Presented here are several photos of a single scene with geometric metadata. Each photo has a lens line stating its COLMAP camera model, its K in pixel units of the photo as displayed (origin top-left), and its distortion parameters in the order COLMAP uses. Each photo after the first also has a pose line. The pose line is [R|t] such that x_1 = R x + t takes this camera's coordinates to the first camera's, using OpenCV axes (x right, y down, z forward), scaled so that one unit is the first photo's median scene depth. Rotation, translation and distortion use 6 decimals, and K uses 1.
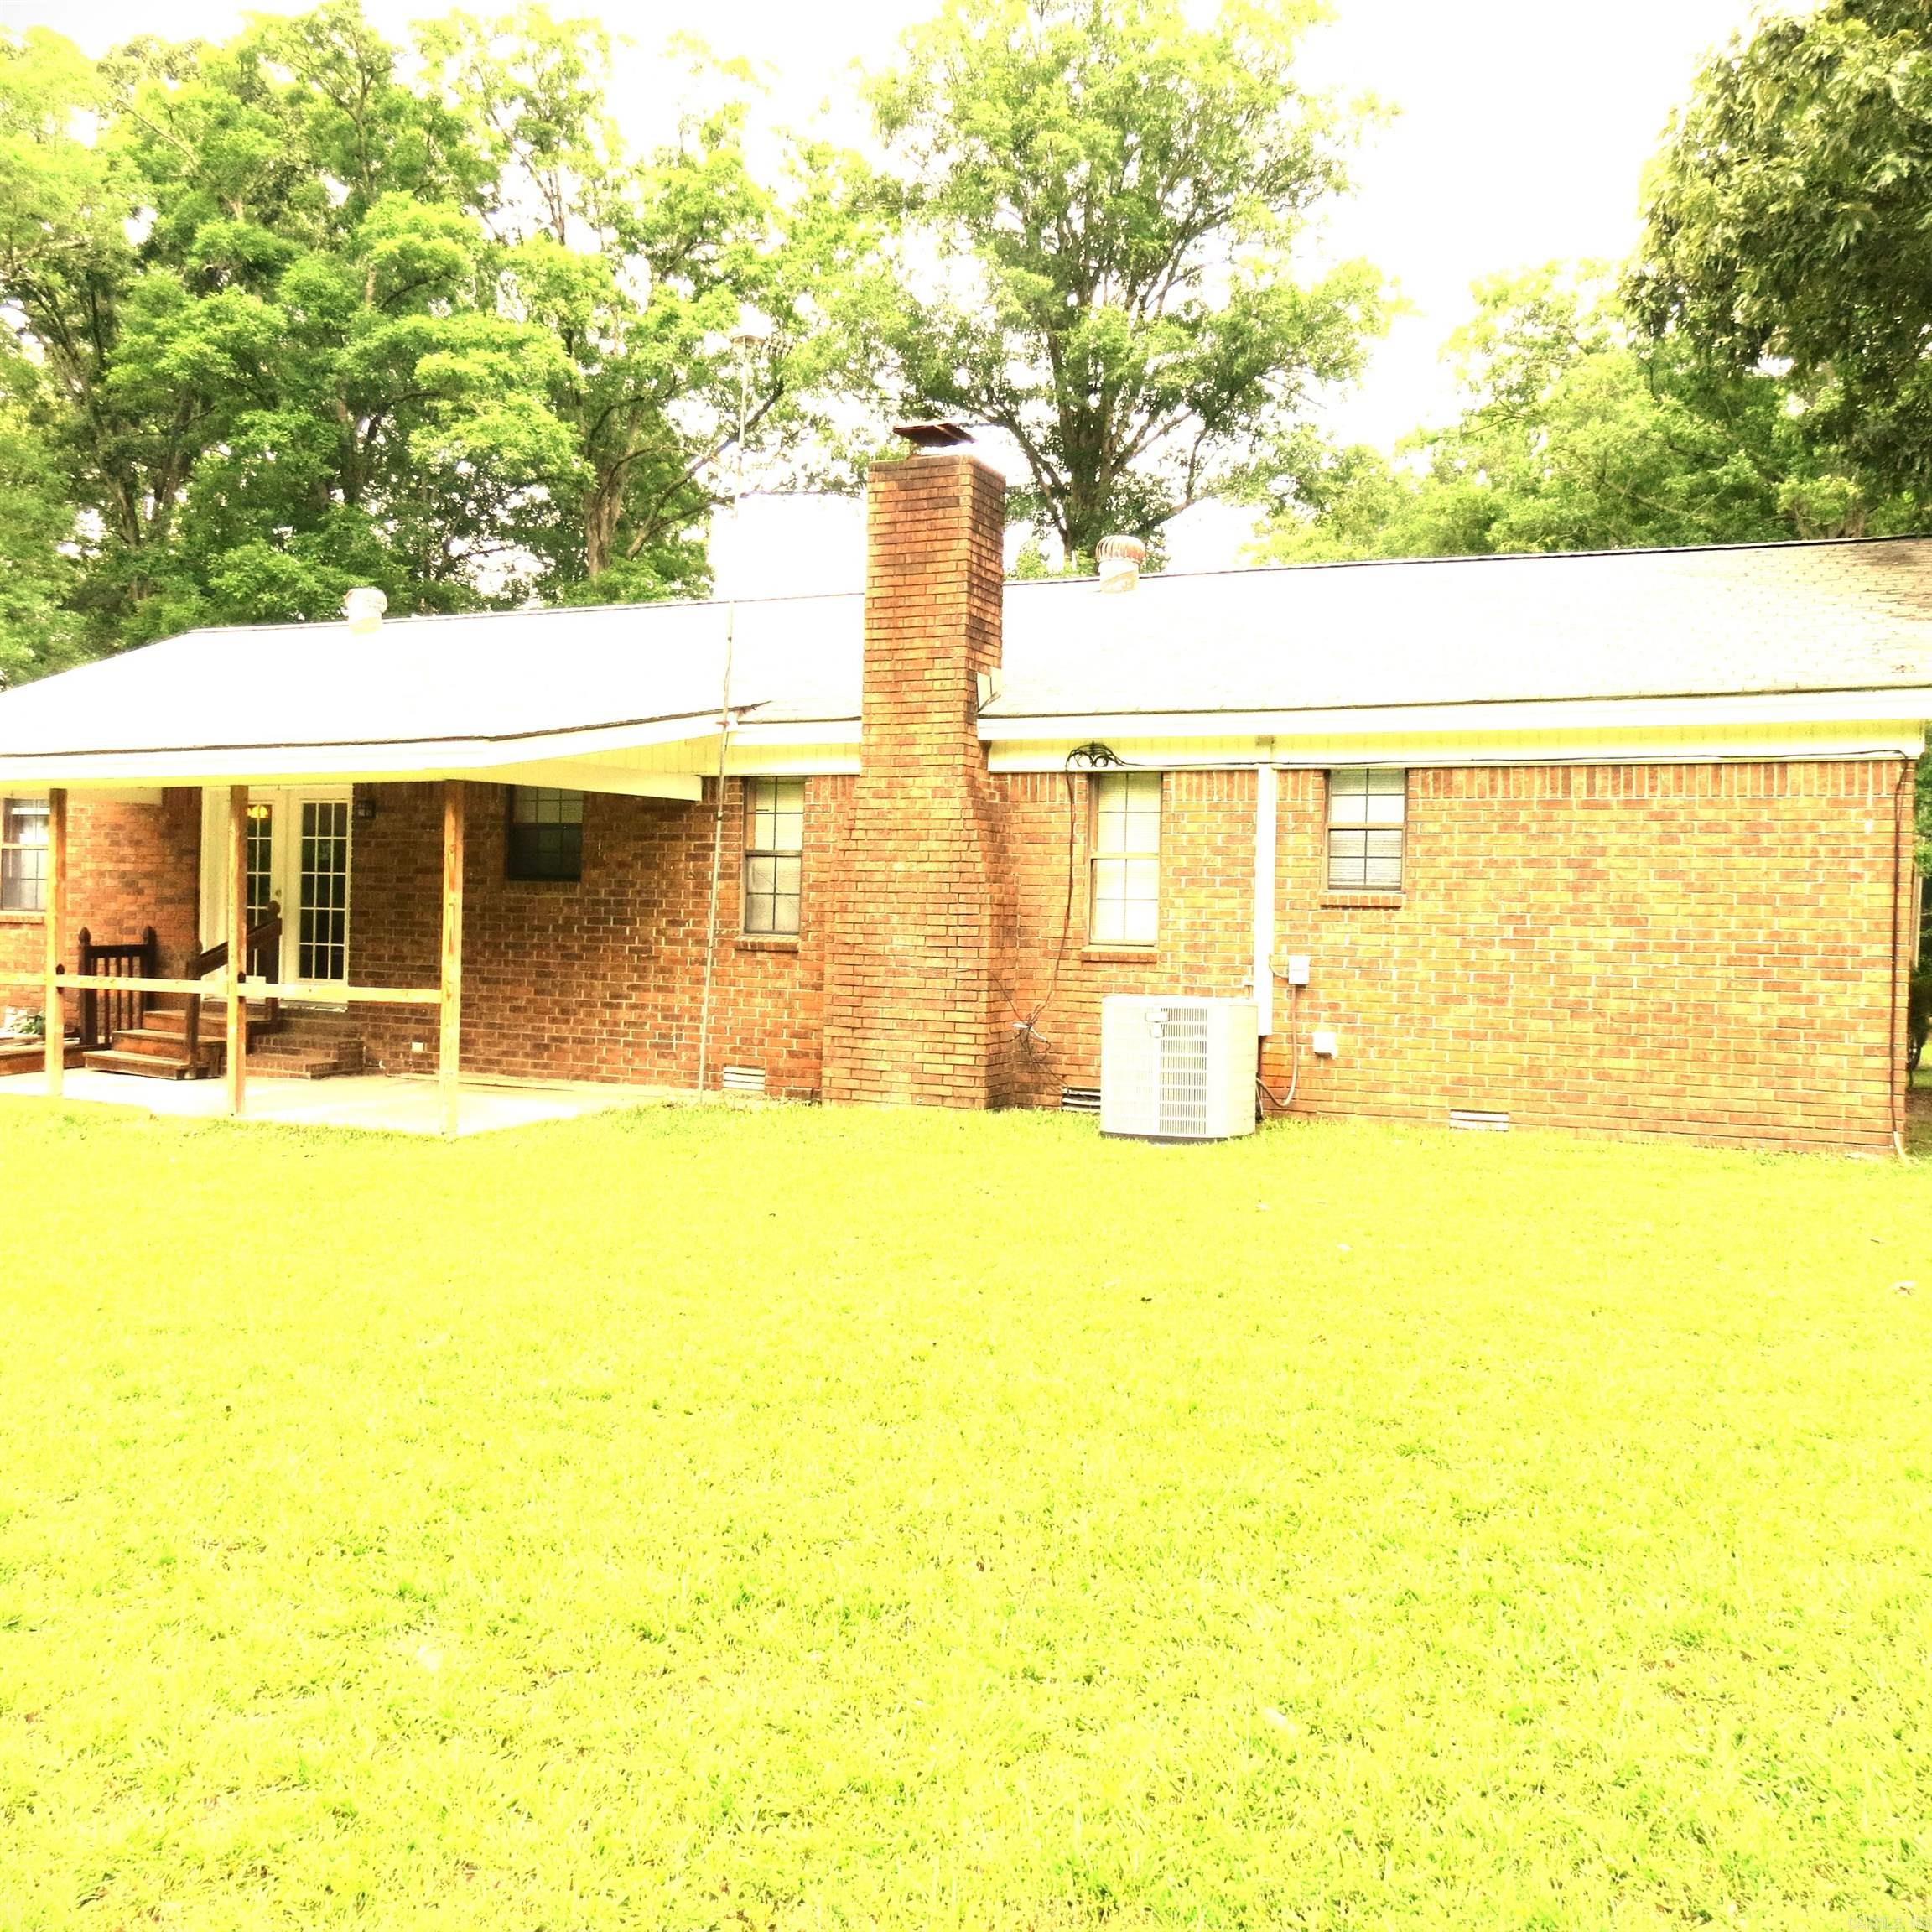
lens RADIAL K [[1821.7, 0, 959.3], [0, 1821.7, 958.0], [0, 0, 1]] dist [-0.028152, 0.000000]
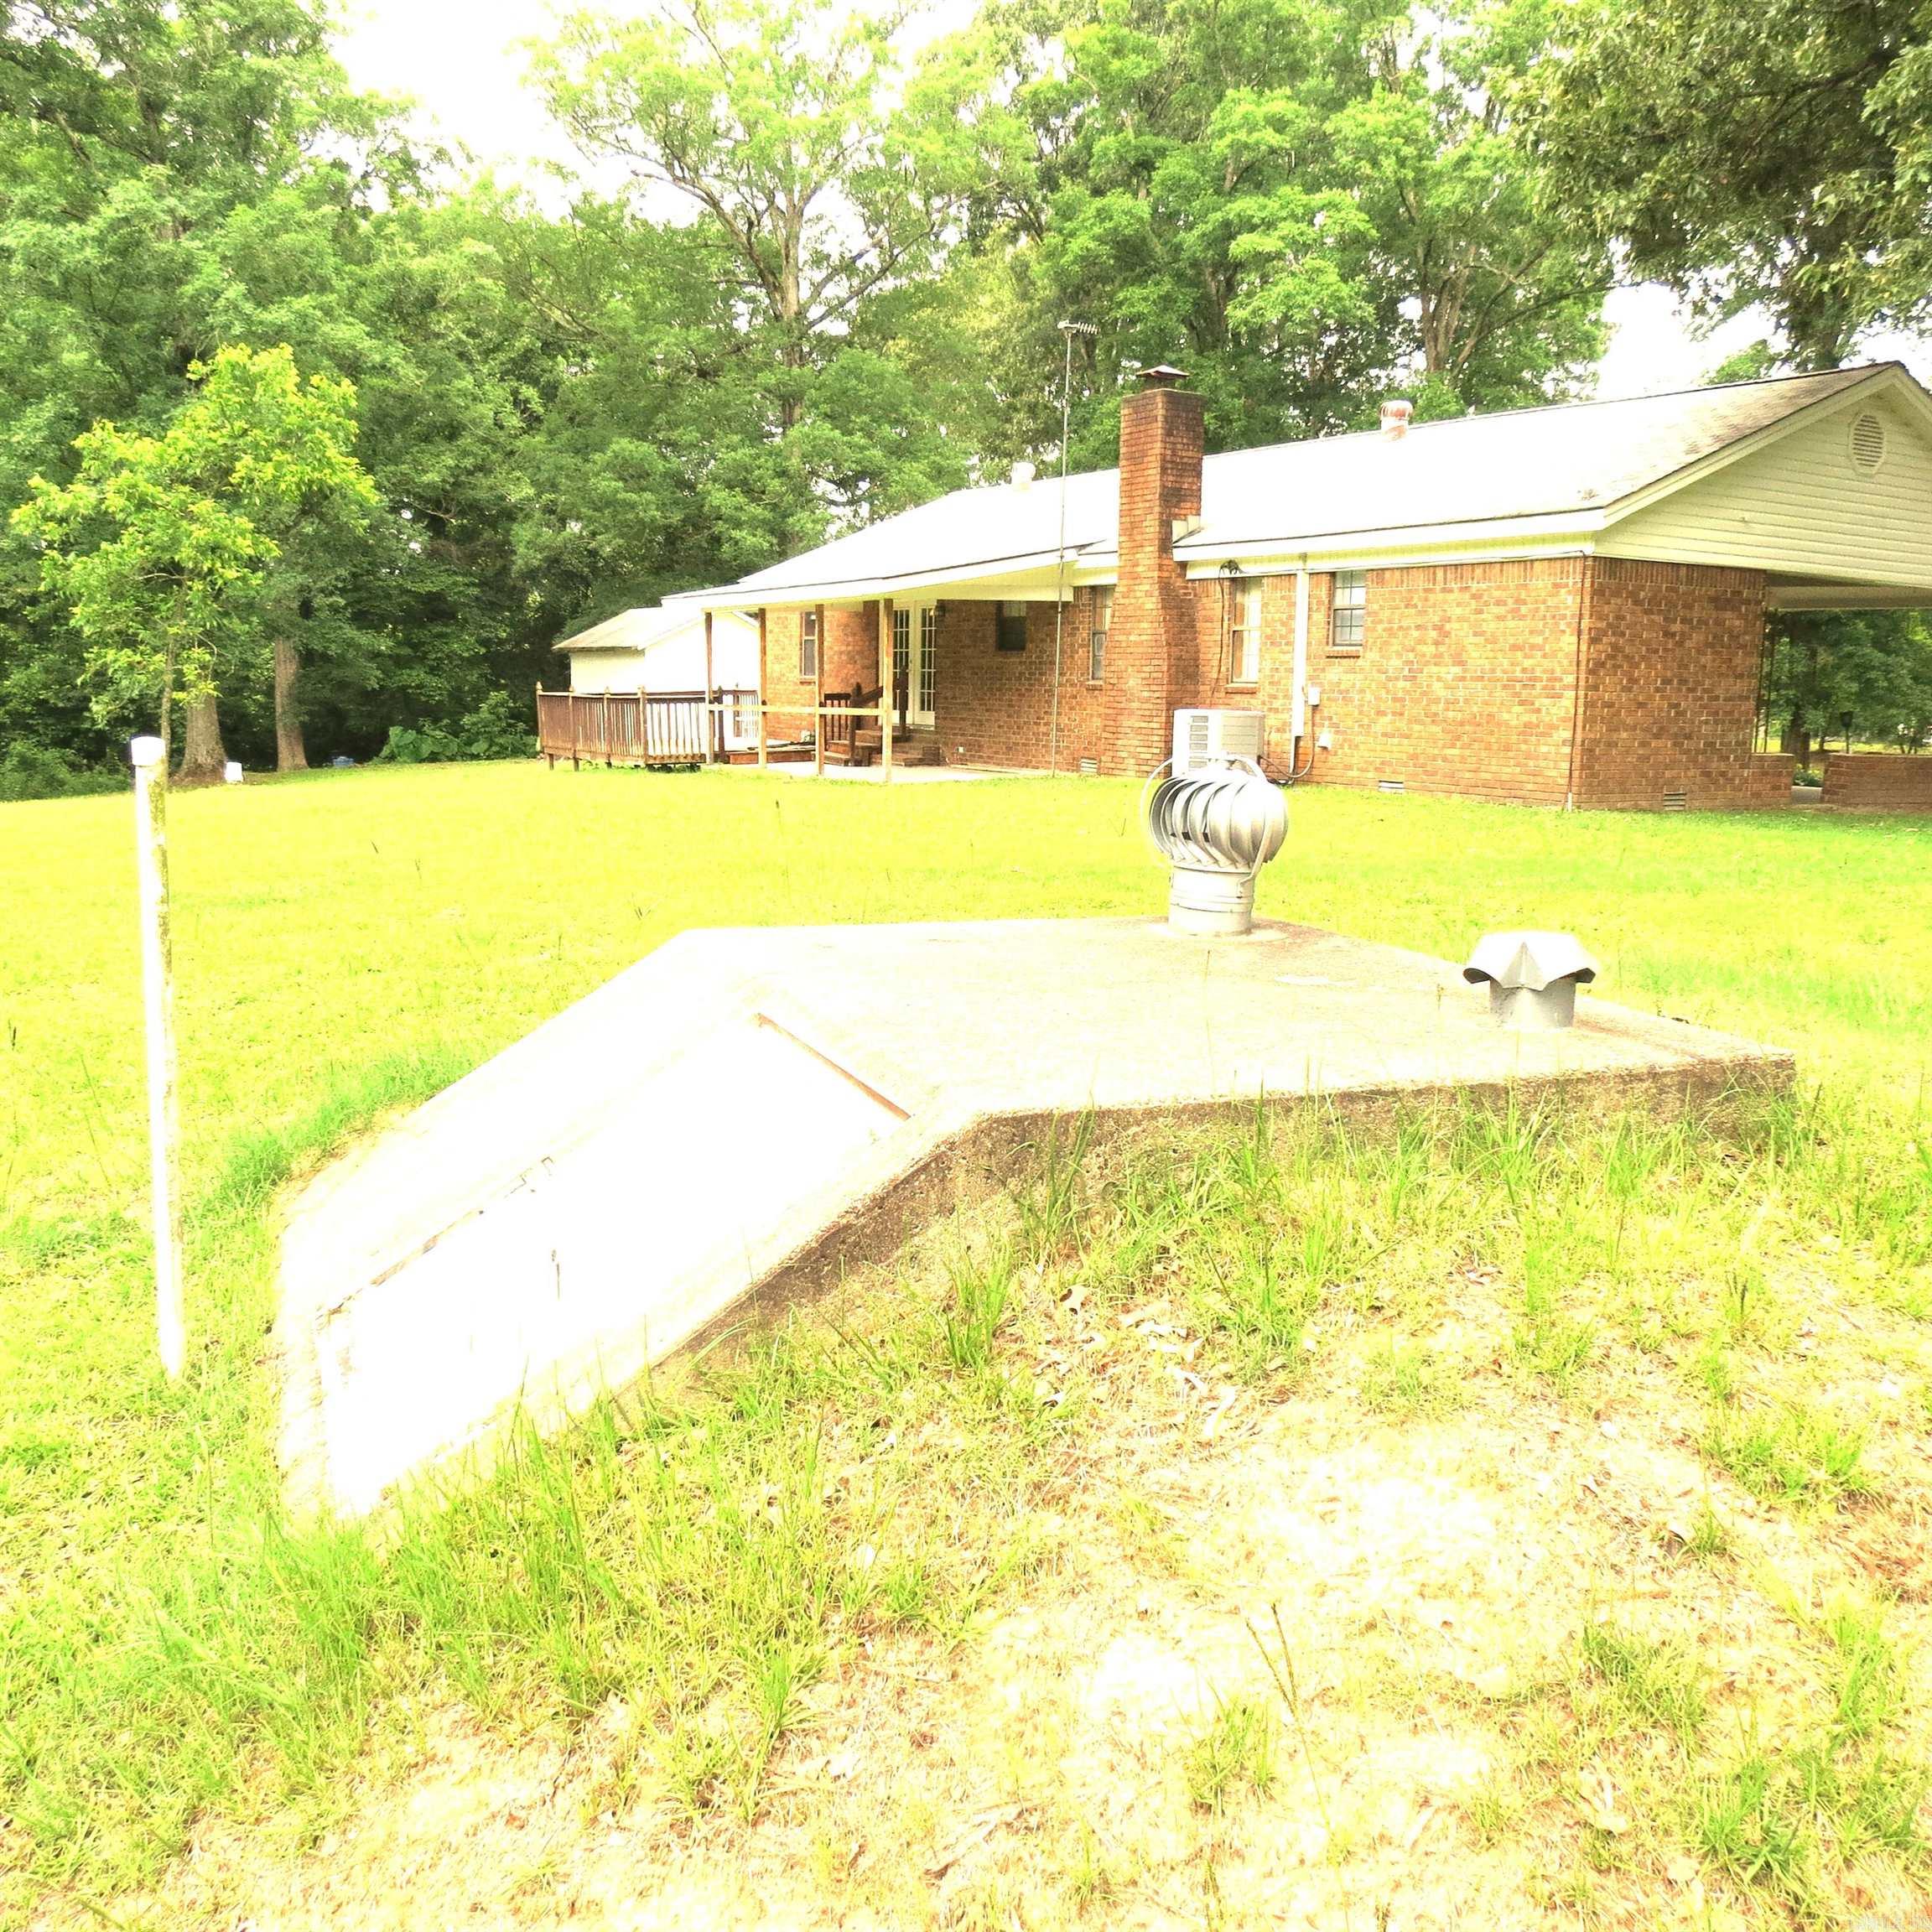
lens RADIAL K [[1821.7, 0, 973.1], [0, 1821.7, 966.5], [0, 0, 1]] dist [-0.028152, 0.000000]
pose [[0.830903, 0.076786, -0.551094, 0.763270], [-0.007458, 0.991880, 0.126957, 0.037812], [0.556367, -0.101379, 0.824729, -0.498520]]
